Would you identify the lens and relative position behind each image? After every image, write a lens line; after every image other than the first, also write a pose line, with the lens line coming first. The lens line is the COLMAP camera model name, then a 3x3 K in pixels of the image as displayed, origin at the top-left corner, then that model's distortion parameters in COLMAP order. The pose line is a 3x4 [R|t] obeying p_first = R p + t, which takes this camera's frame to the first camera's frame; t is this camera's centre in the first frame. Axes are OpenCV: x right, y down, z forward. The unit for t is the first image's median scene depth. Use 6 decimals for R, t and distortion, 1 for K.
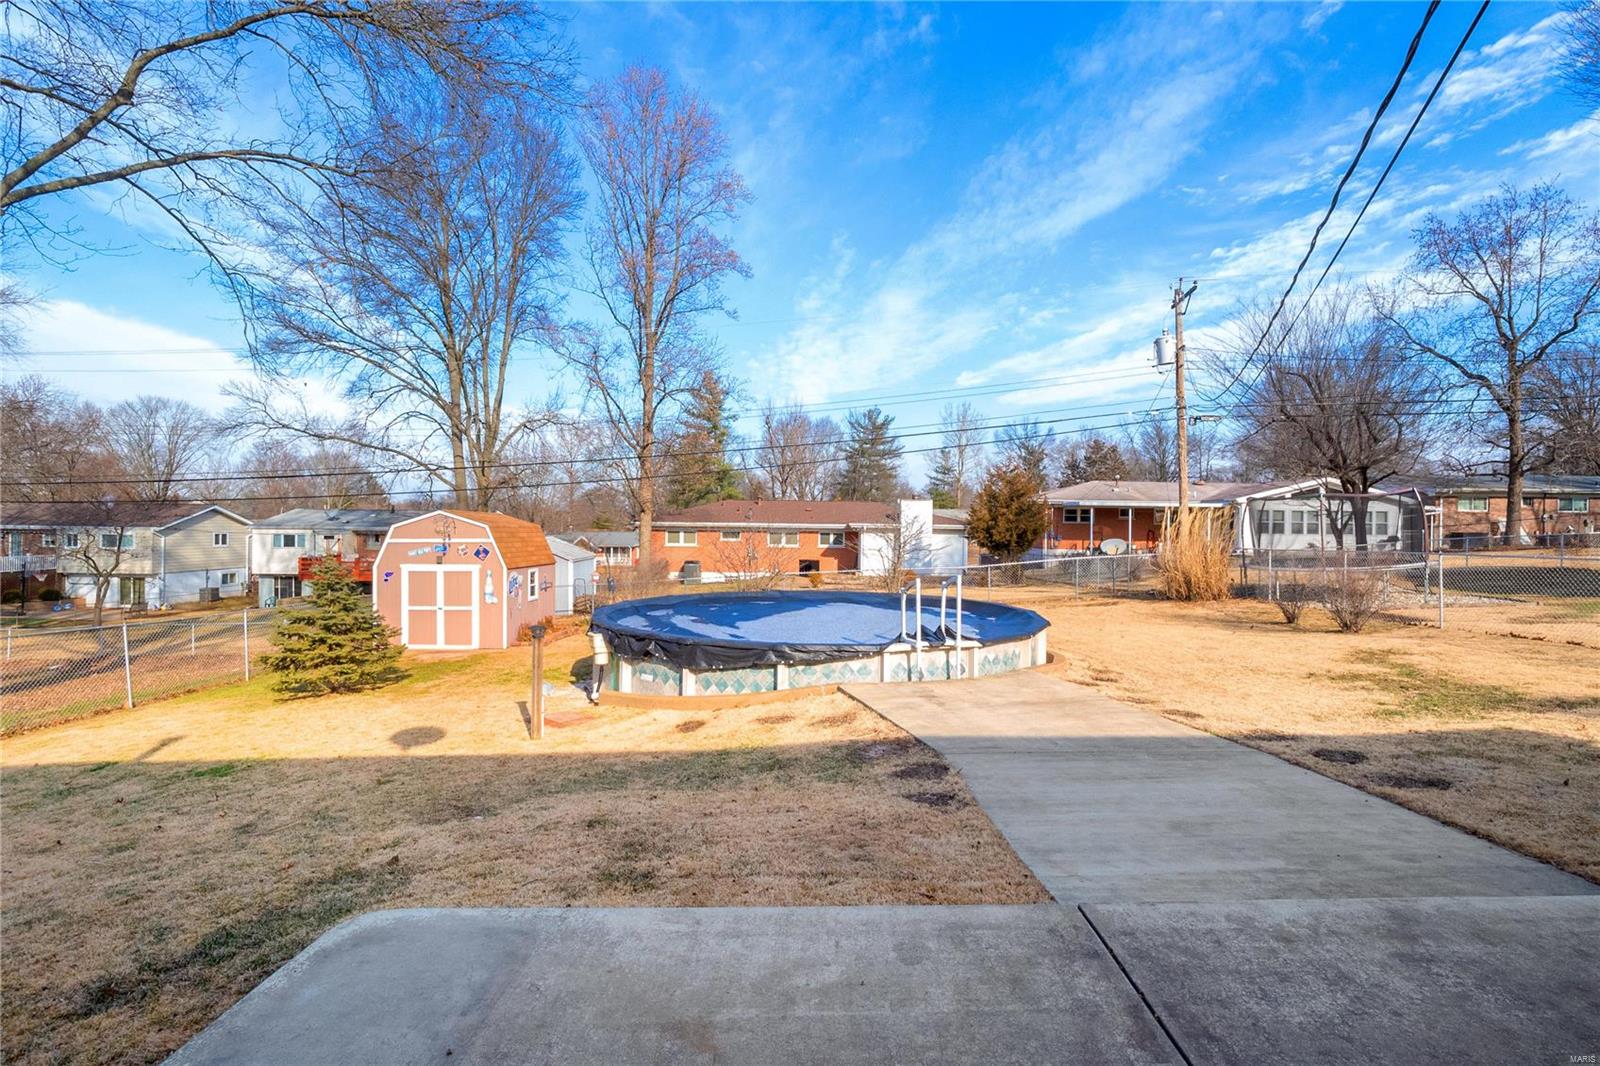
lens RADIAL K [[759.8, 0, 800.0], [0, 759.8, 533.0], [0, 0, 1]] dist [-0.019434, 0.000387]
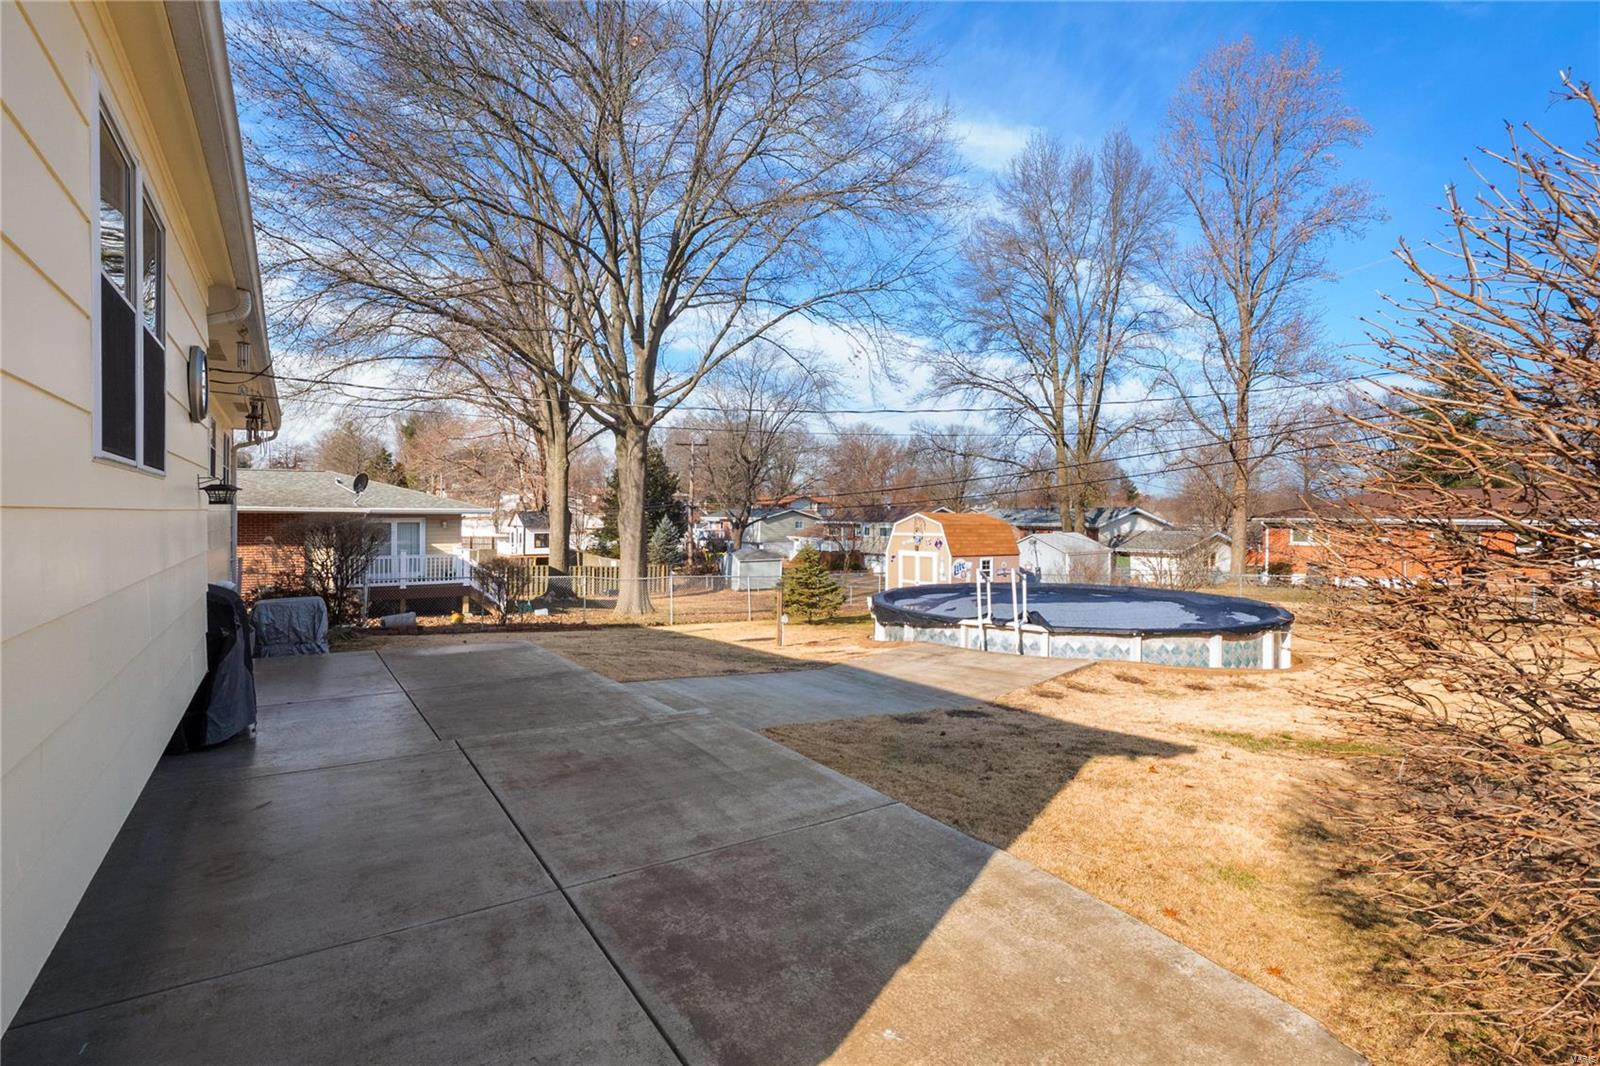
lens RADIAL K [[759.8, 0, 800.0], [0, 759.8, 533.0], [0, 0, 1]] dist [-0.019434, 0.000387]
pose [[0.565347, 0.012516, -0.824758, 0.561433], [-0.006385, 0.999921, 0.010798, -0.007147], [0.824828, -0.000838, 0.565383, 0.014982]]
